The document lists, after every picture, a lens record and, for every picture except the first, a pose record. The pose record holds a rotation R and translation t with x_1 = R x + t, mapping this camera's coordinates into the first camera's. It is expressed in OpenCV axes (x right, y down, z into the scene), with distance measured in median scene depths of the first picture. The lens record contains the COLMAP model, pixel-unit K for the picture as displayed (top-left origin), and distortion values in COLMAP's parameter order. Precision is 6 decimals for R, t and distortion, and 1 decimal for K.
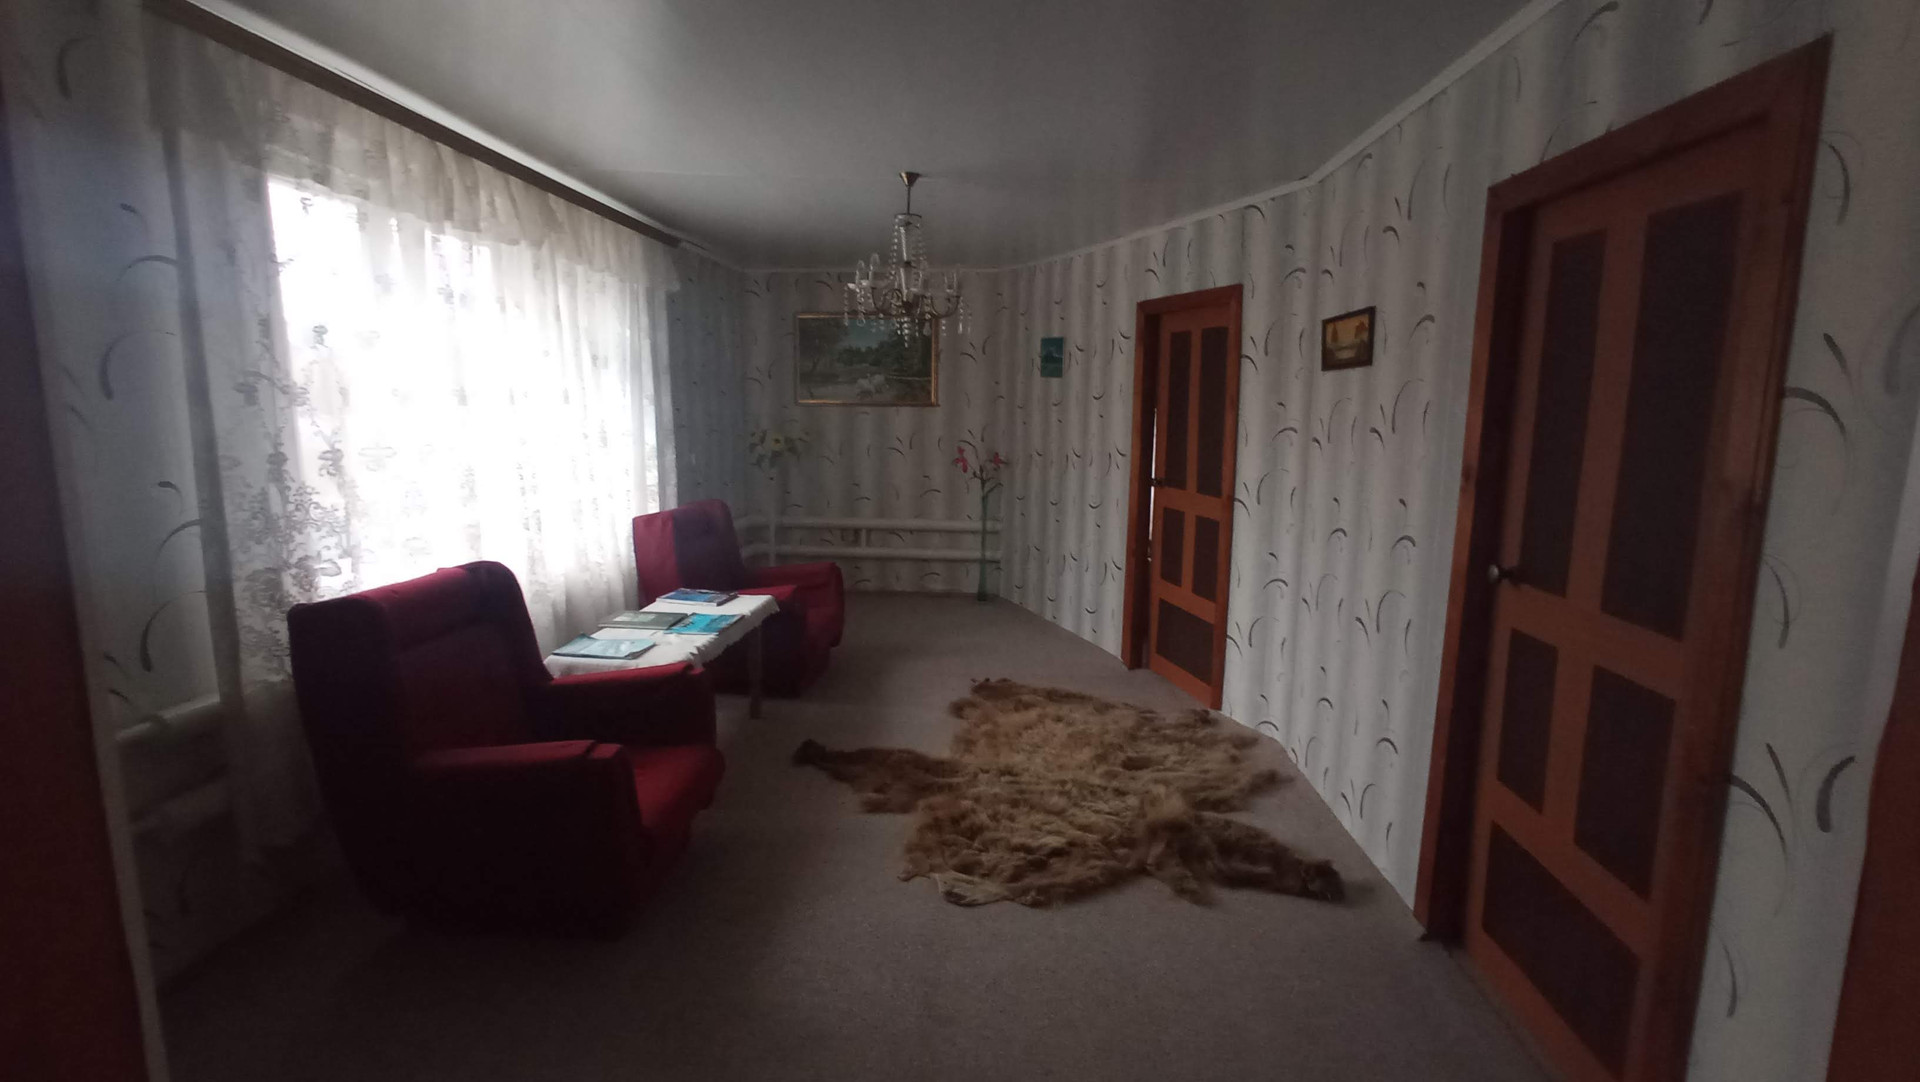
lens RADIAL K [[872.9, 0, 978.2], [0, 872.9, 537.6], [0, 0, 1]] dist [-0.046119, 0.037806]
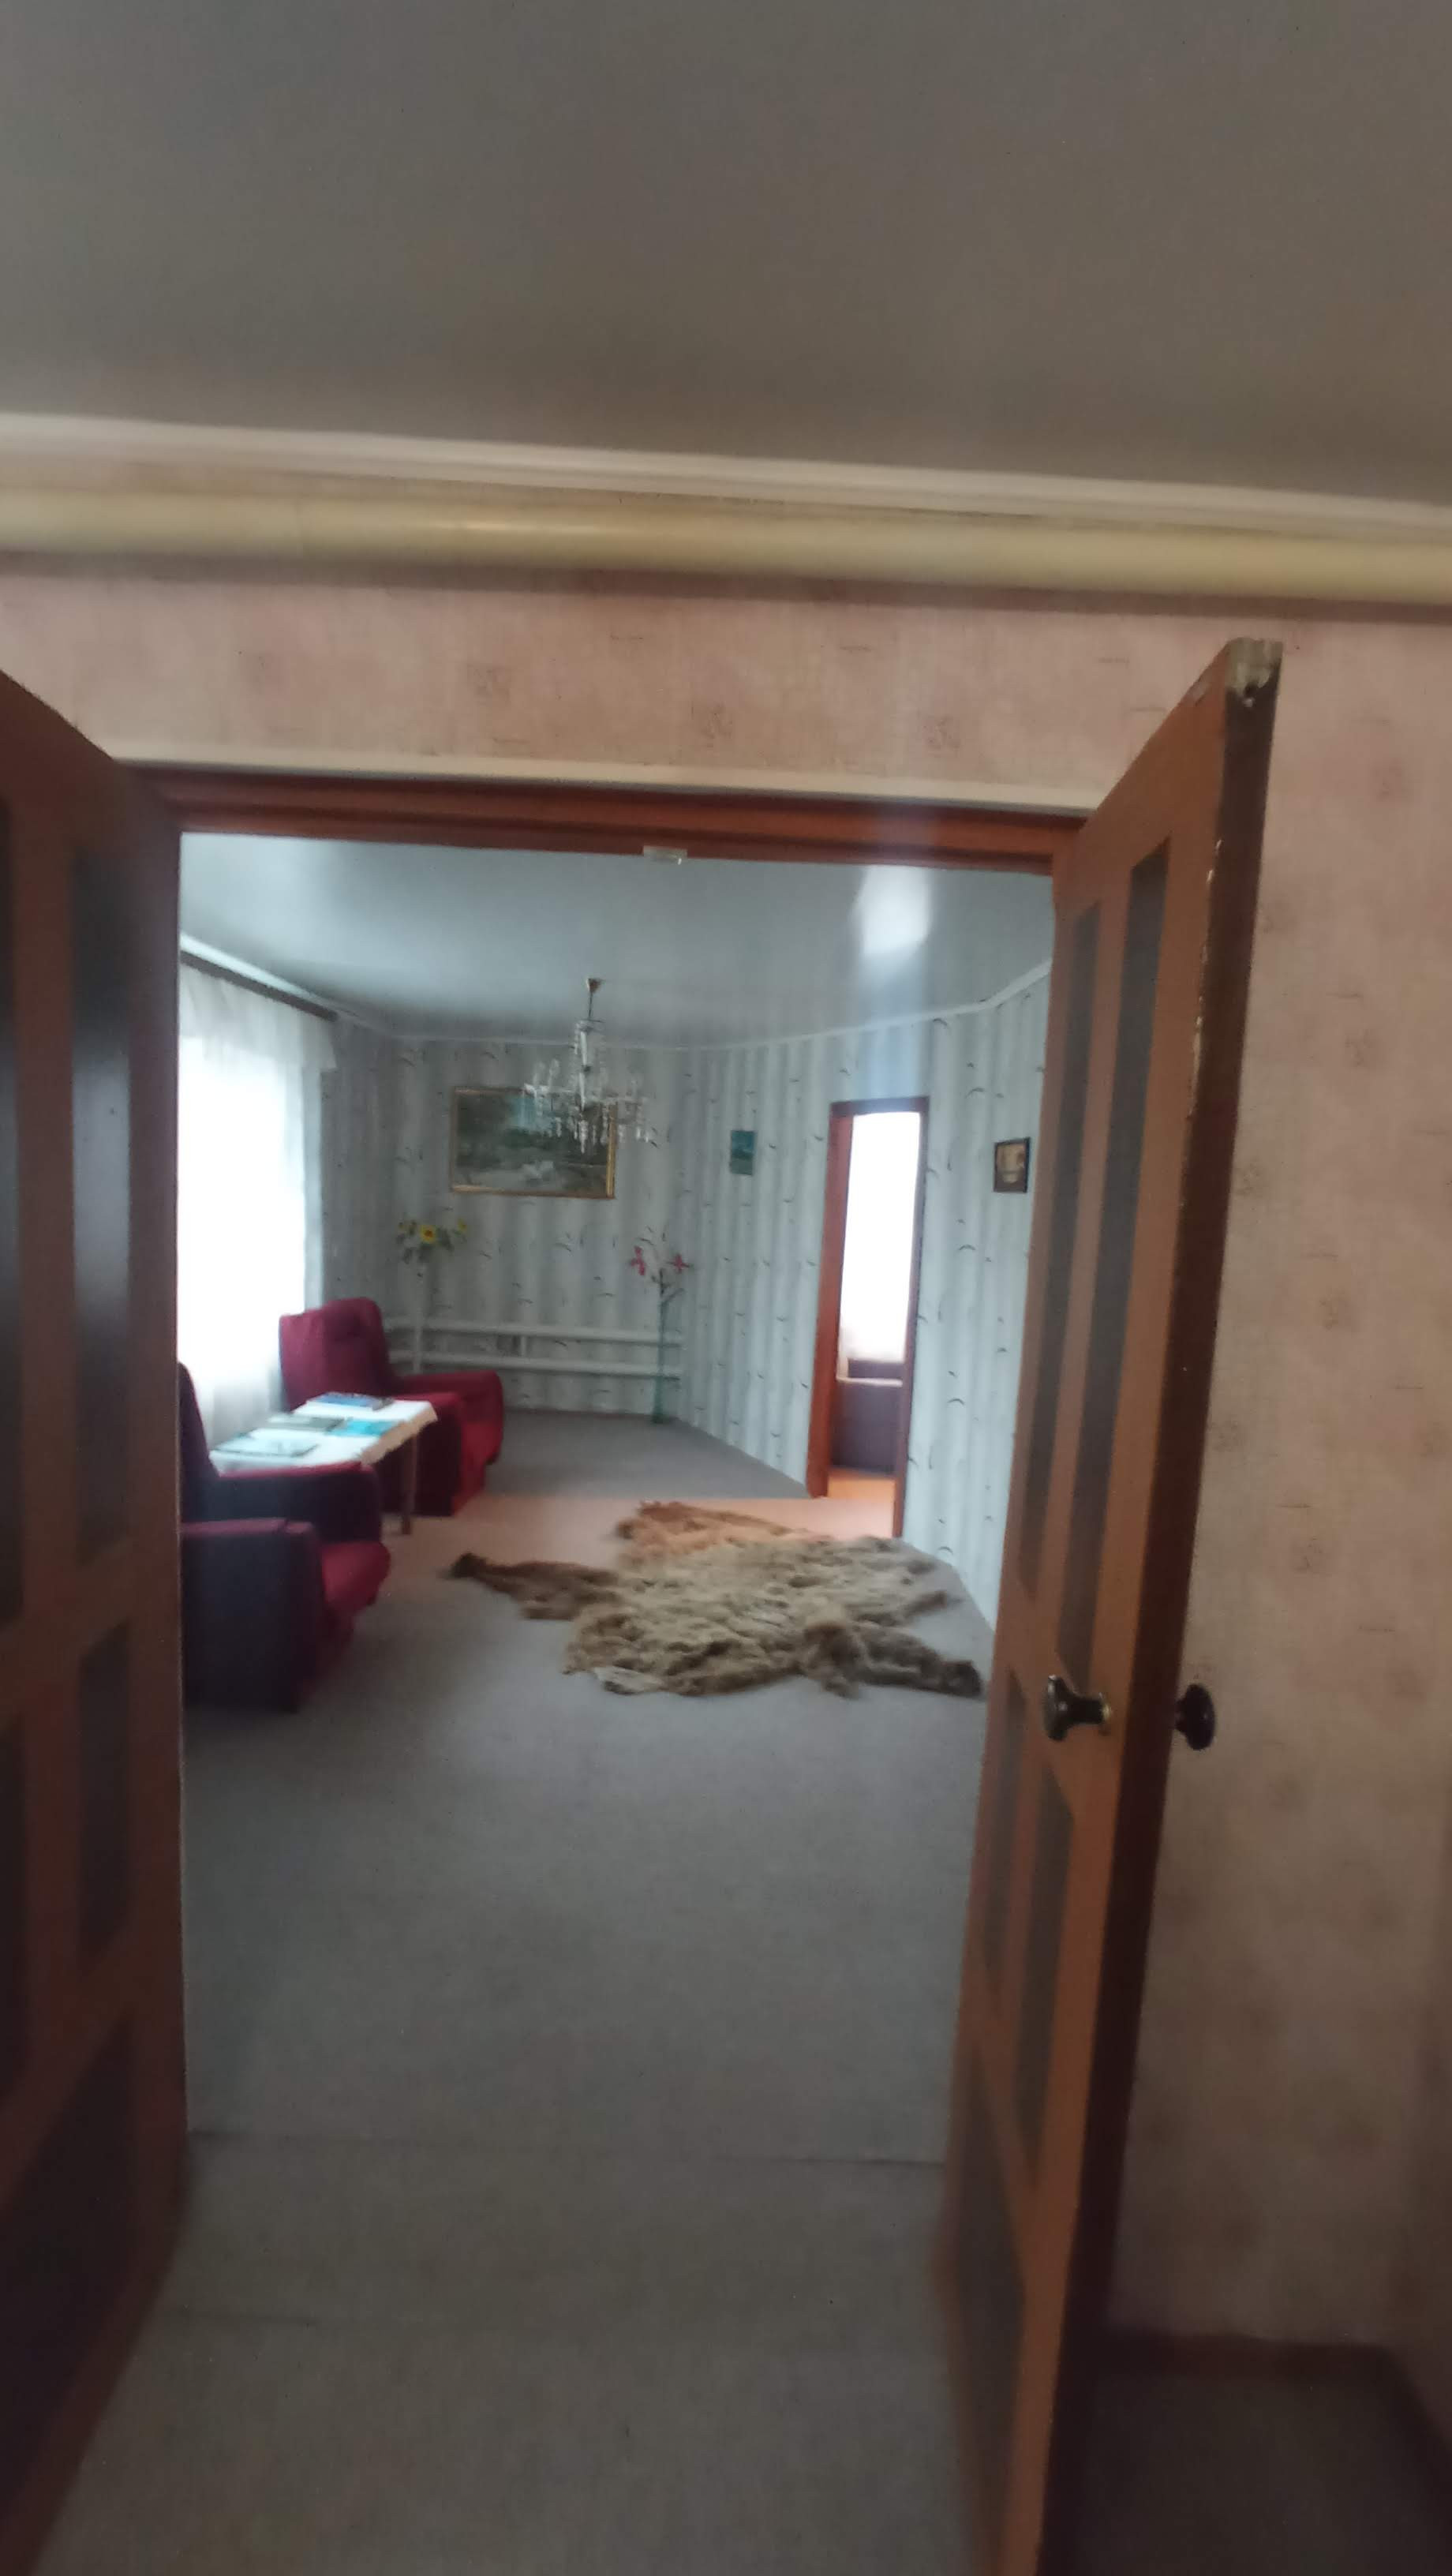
lens RADIAL K [[1171.0, 0, 731.2], [0, 1171.0, 1297.8], [0, 0, 1]] dist [-0.046119, 0.037806]
pose [[0.997933, 0.031455, 0.056043, 0.014299], [-0.028595, 0.998283, -0.051128, 0.008702], [-0.057555, 0.049419, 0.997118, -0.292410]]
